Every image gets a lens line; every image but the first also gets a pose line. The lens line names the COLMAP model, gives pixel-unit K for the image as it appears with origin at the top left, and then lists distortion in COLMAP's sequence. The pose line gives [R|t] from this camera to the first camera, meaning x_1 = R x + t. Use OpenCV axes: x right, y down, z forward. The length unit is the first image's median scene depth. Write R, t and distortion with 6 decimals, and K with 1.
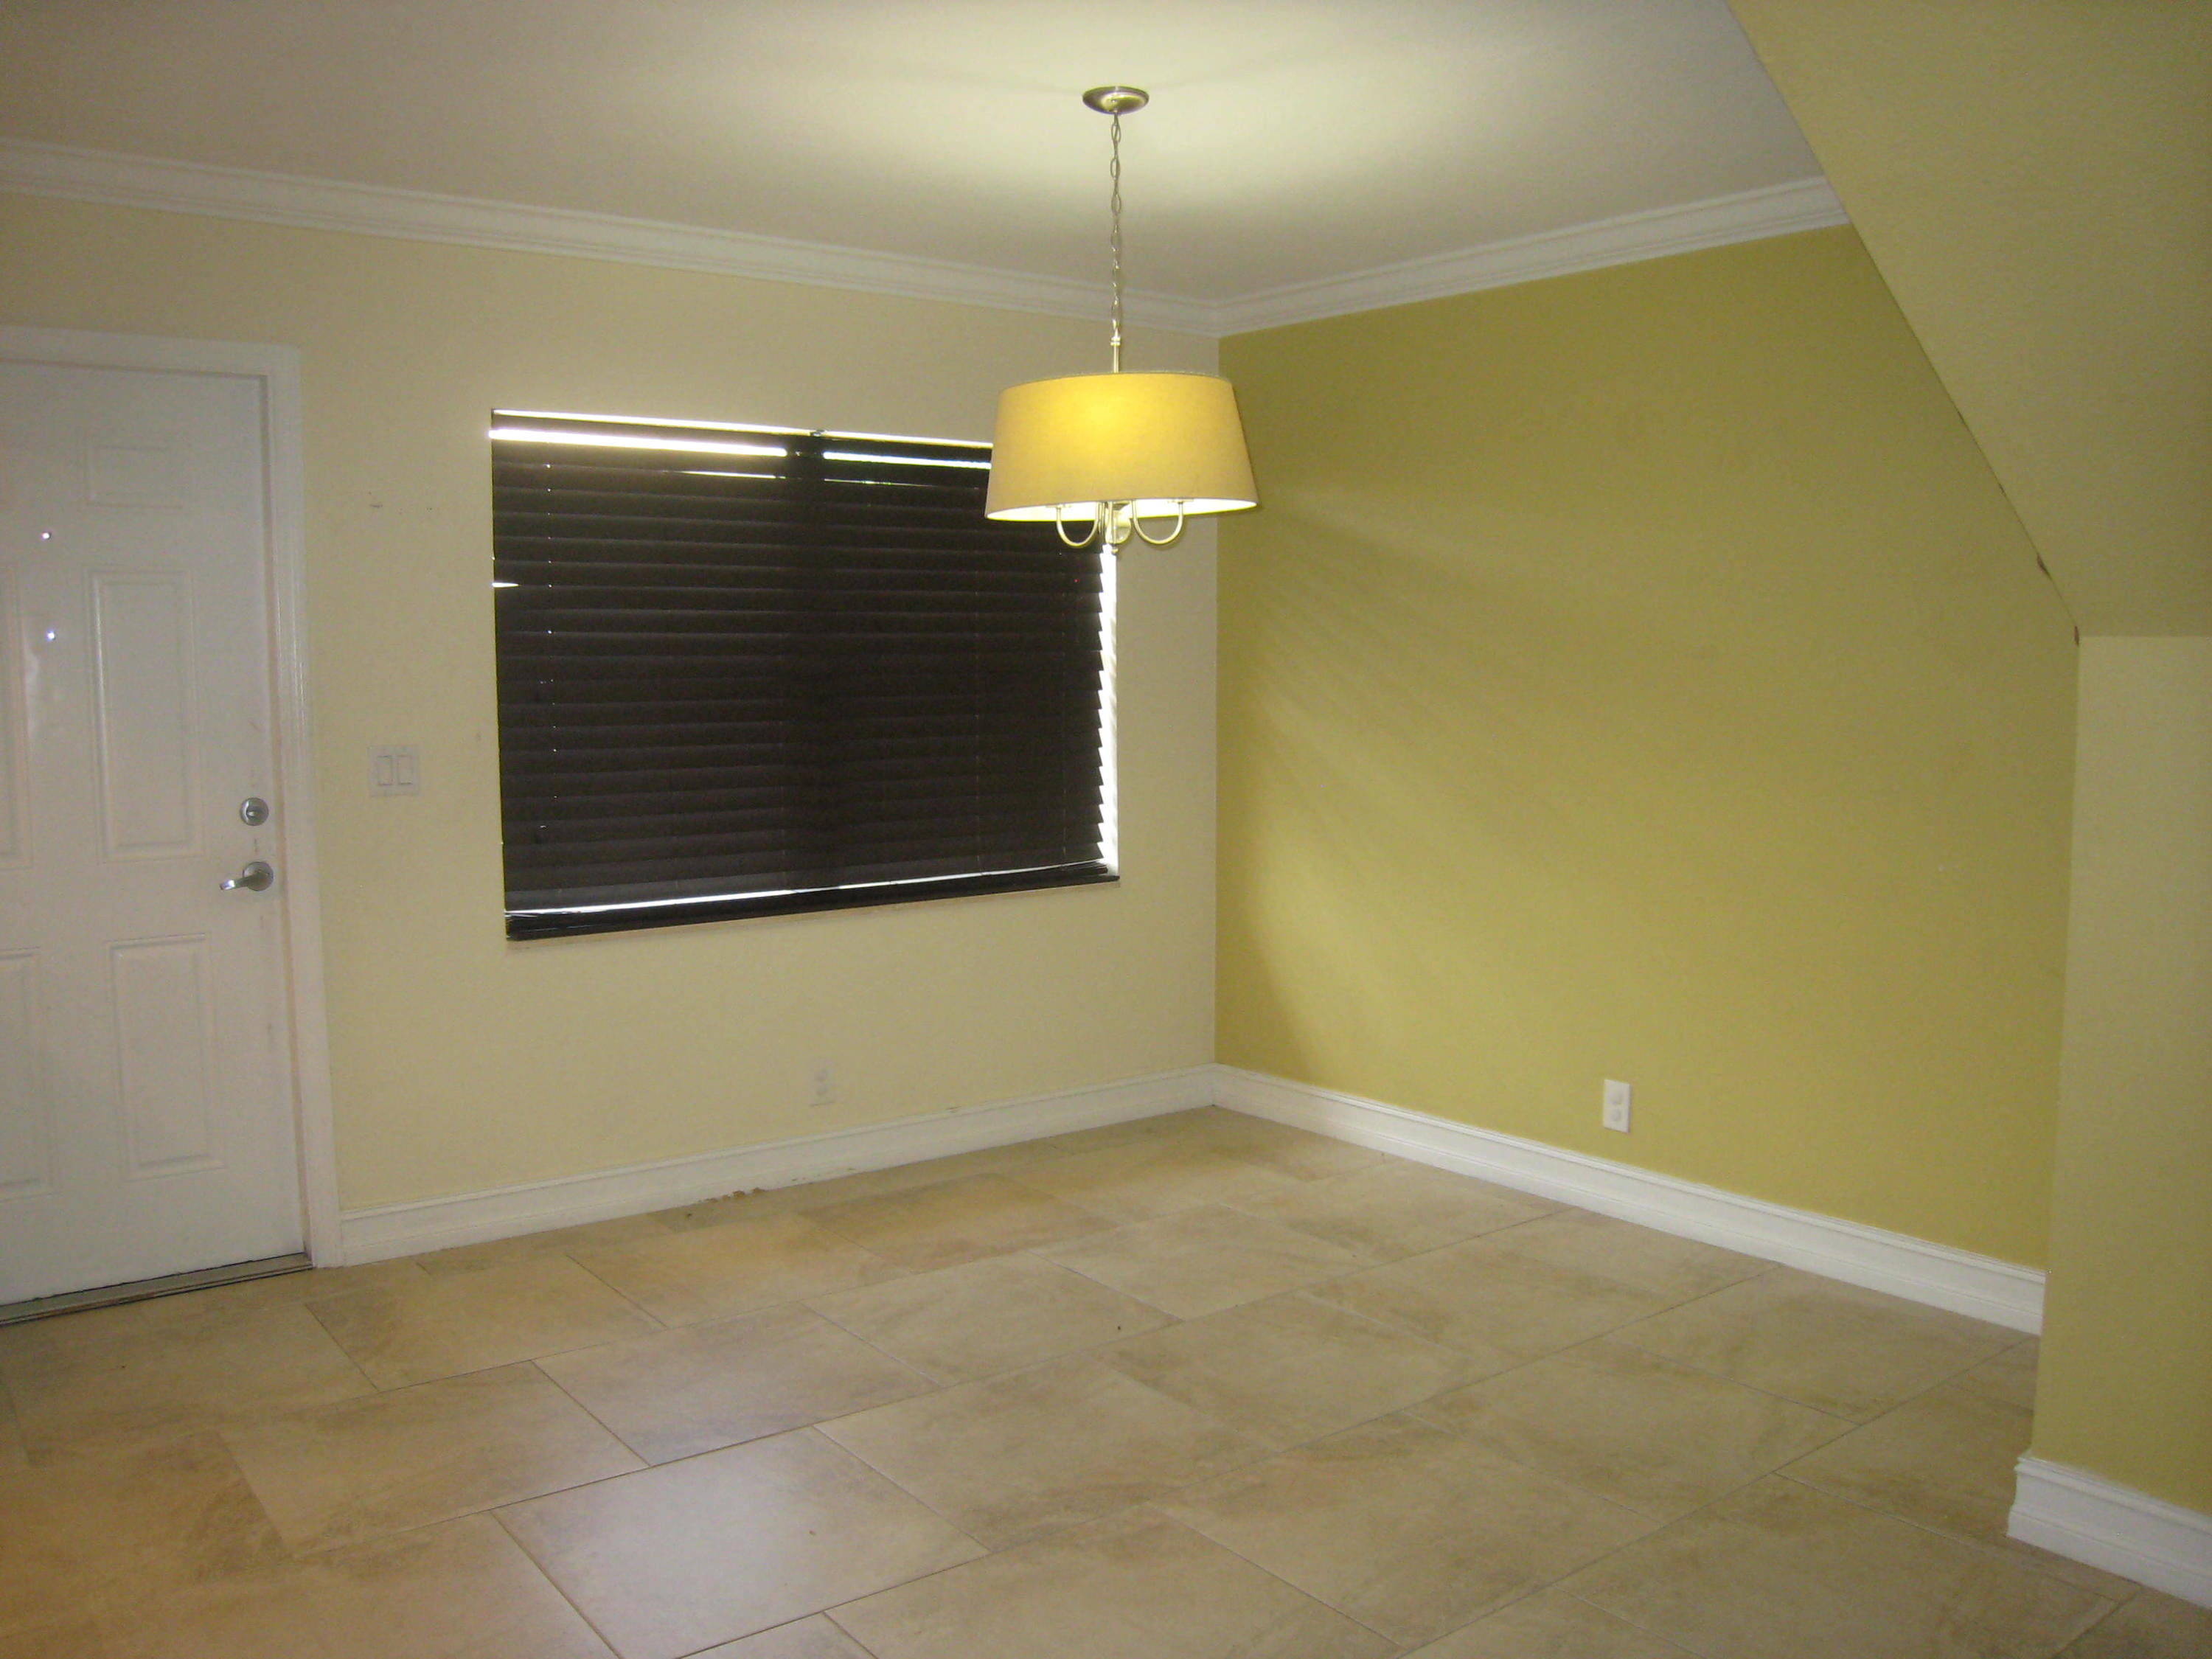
lens RADIAL K [[1818.2, 0, 1105.9], [0, 1818.2, 835.5], [0, 0, 1]] dist [-0.161907, 0.108612]
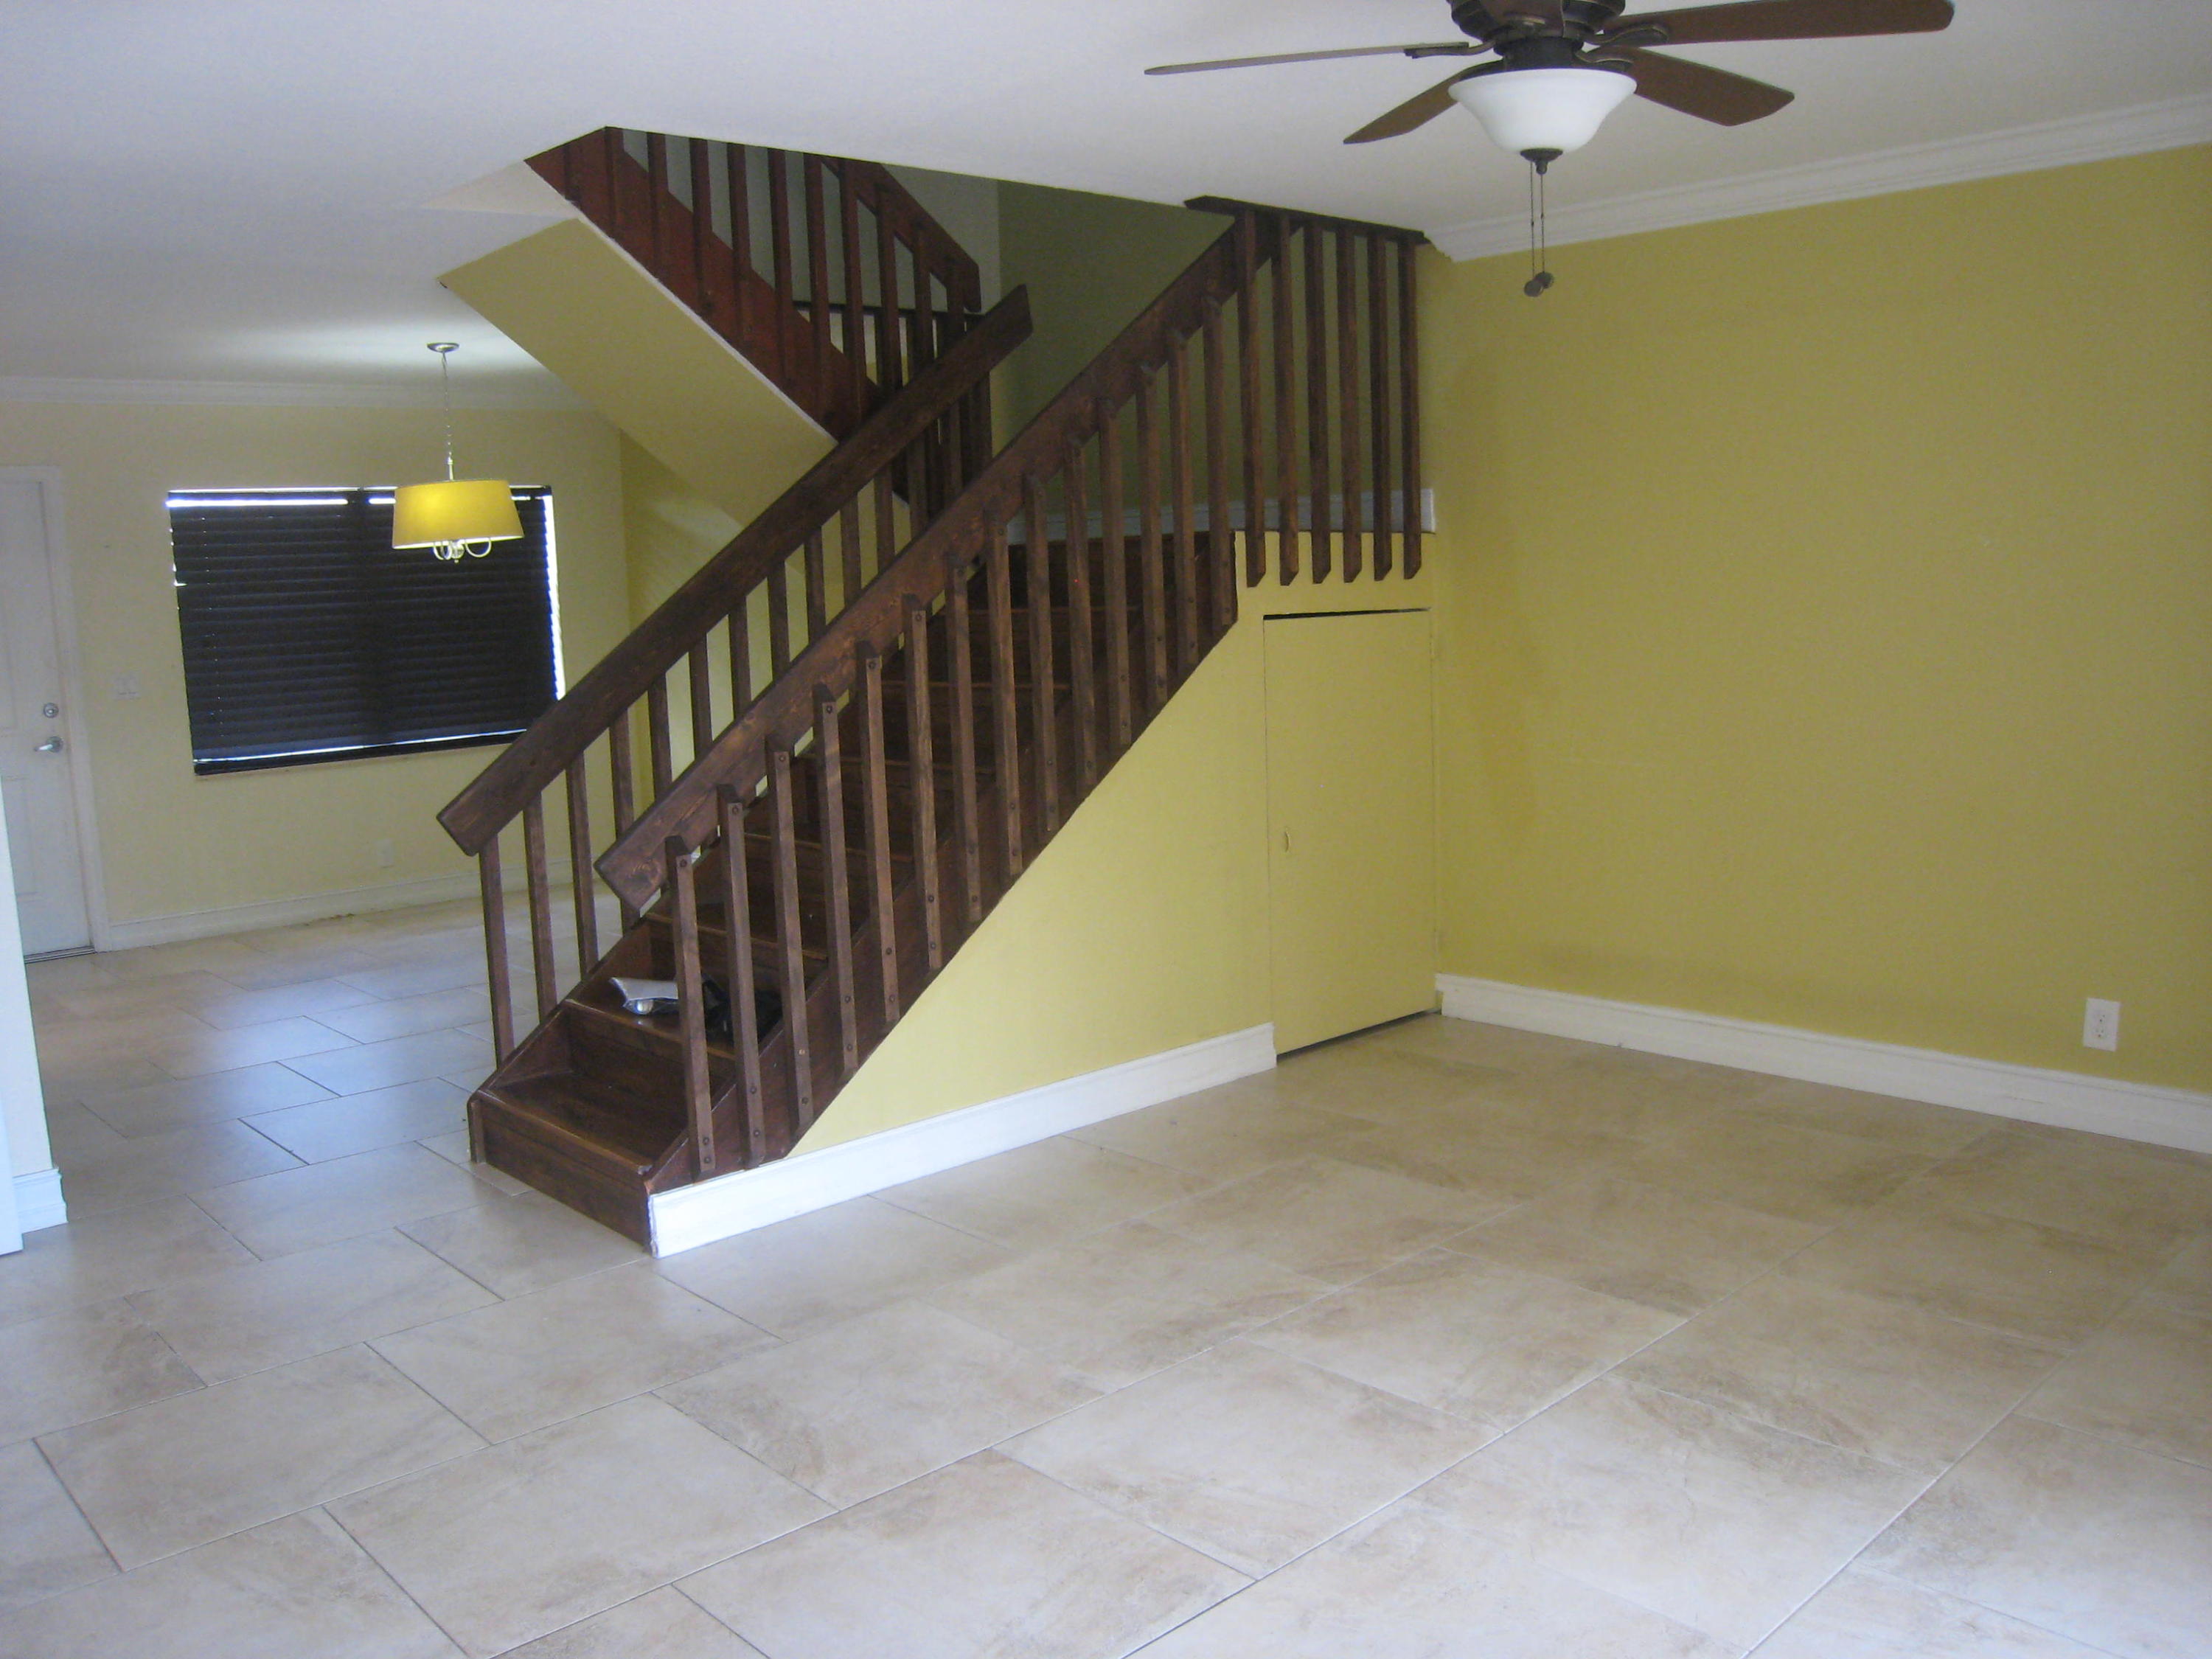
lens RADIAL K [[1818.2, 0, 1103.4], [0, 1818.2, 828.6], [0, 0, 1]] dist [-0.161907, 0.108612]
pose [[0.994661, -0.048961, 0.090845, 0.439578], [0.045570, 0.998198, 0.039034, 0.085960], [-0.092592, -0.034686, 0.995100, -0.912228]]
